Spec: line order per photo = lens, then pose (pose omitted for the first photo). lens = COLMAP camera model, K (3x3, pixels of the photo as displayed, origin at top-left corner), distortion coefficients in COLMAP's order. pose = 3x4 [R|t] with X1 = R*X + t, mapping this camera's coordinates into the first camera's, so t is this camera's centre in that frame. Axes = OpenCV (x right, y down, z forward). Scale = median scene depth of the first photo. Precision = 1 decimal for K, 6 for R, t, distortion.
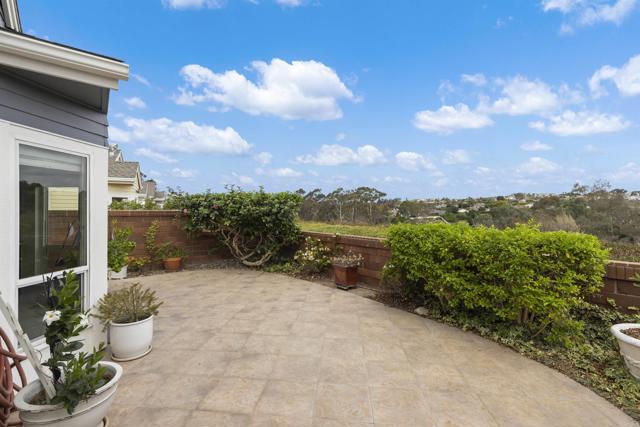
lens RADIAL K [[285.8, 0, 326.0], [0, 285.8, 211.4], [0, 0, 1]] dist [0.002598, -0.000263]
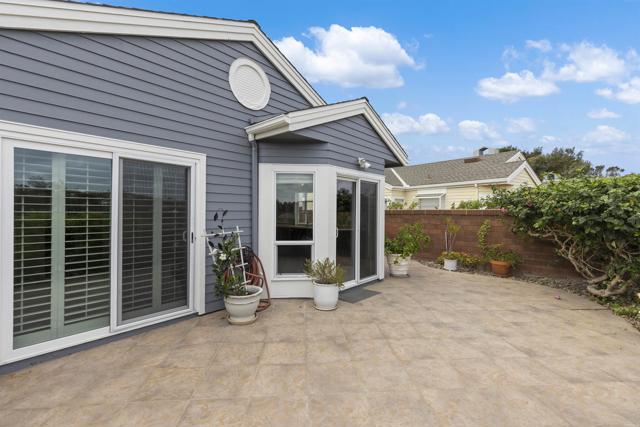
lens RADIAL K [[287.1, 0, 320.0], [0, 287.1, 213.5], [0, 0, 1]] dist [0.000238, -0.000178]
pose [[0.143915, 0.004236, -0.989581, 0.503431], [-0.006664, 0.999972, 0.003311, 0.020845], [0.989568, 0.006118, 0.143939, 0.535338]]
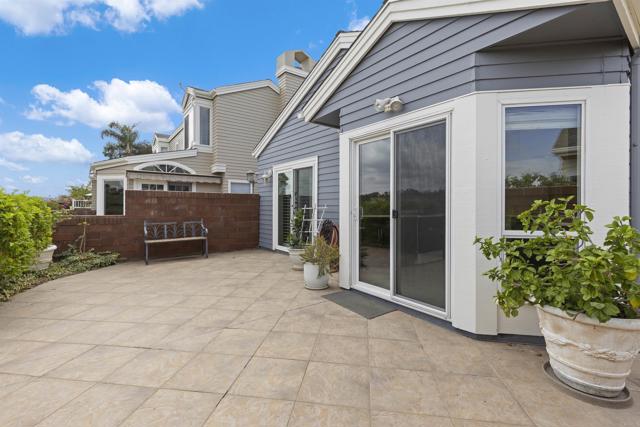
lens RADIAL K [[287.4, 0, 327.1], [0, 287.4, 207.4], [0, 0, 1]] dist [0.005037, 0.000191]
pose [[-0.998184, -0.009249, 0.059518, -0.563140], [-0.009129, 0.999956, 0.002279, 0.080068], [-0.059537, 0.001731, -0.998225, 1.653988]]
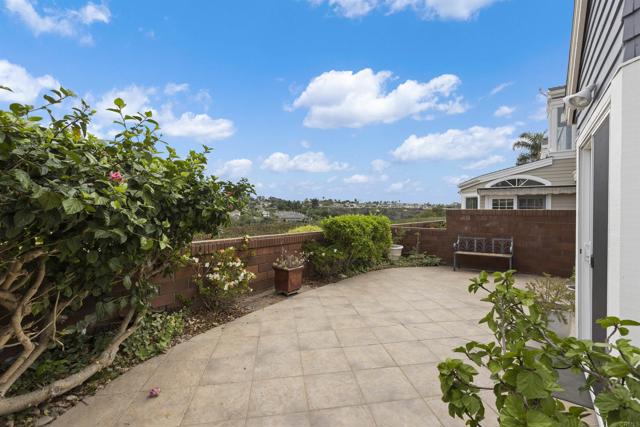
lens RADIAL K [[285.8, 0, 326.0], [0, 285.8, 211.4], [0, 0, 1]] dist [0.002598, -0.000263]
pose [[-0.233153, -0.009297, 0.972396, -1.071204], [-0.009142, 0.999931, 0.007368, 0.011516], [-0.972397, -0.007172, -0.233222, 1.451386]]
